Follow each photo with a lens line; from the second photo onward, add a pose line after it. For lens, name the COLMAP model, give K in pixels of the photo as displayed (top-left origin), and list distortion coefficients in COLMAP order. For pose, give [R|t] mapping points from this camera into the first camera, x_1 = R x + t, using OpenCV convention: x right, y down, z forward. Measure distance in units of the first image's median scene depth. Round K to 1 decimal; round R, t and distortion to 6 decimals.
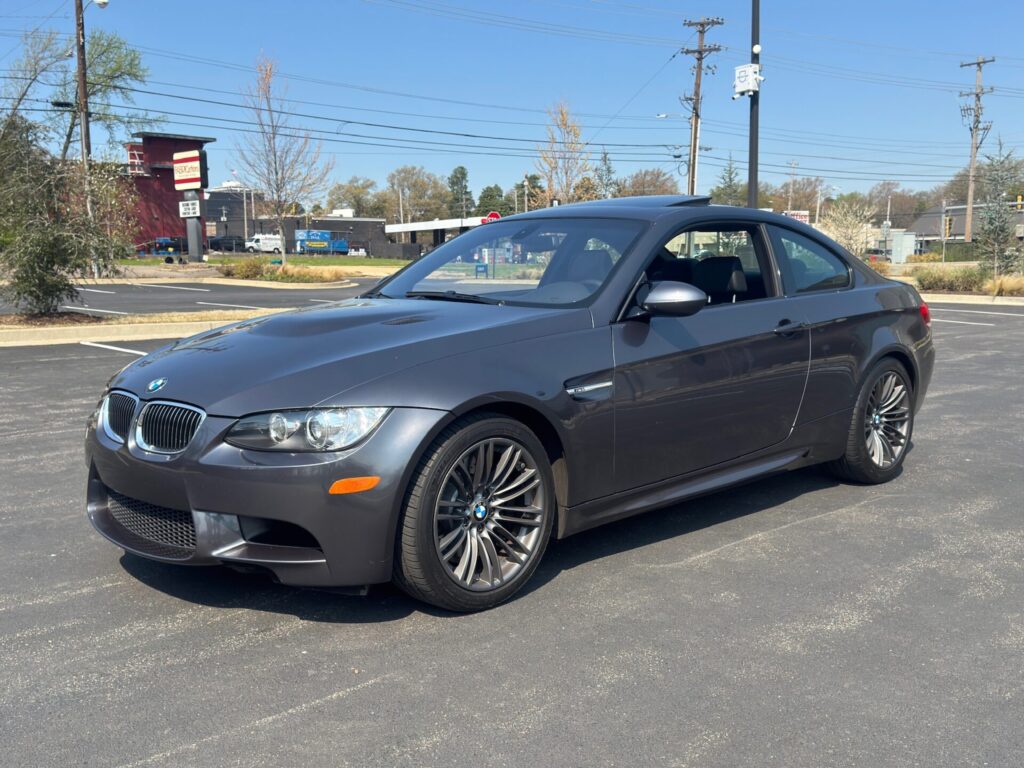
lens RADIAL K [[1041.7, 0, 511.2], [0, 1041.7, 406.3], [0, 0, 1]] dist [0.051219, 0.000000]
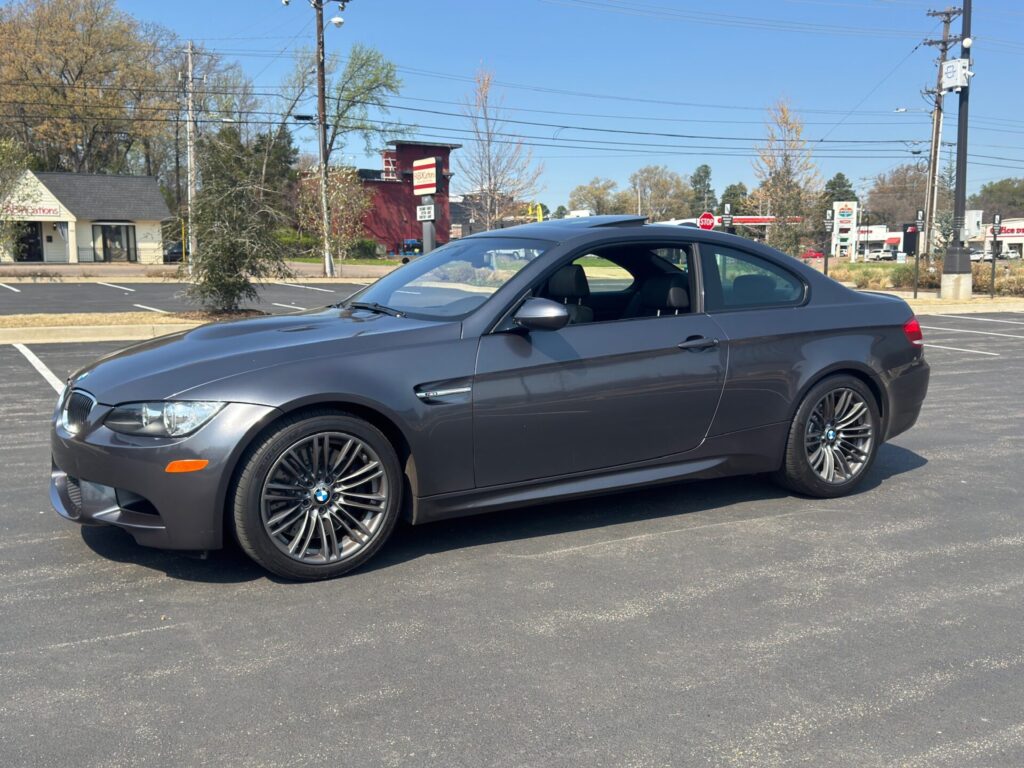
lens RADIAL K [[1041.7, 0, 516.9], [0, 1041.7, 419.5], [0, 0, 1]] dist [0.051219, 0.000000]
pose [[0.972123, 0.042464, -0.230595, 0.296997], [-0.039564, 0.999069, 0.017188, -0.008043], [0.231110, -0.007585, 0.972898, -0.052130]]
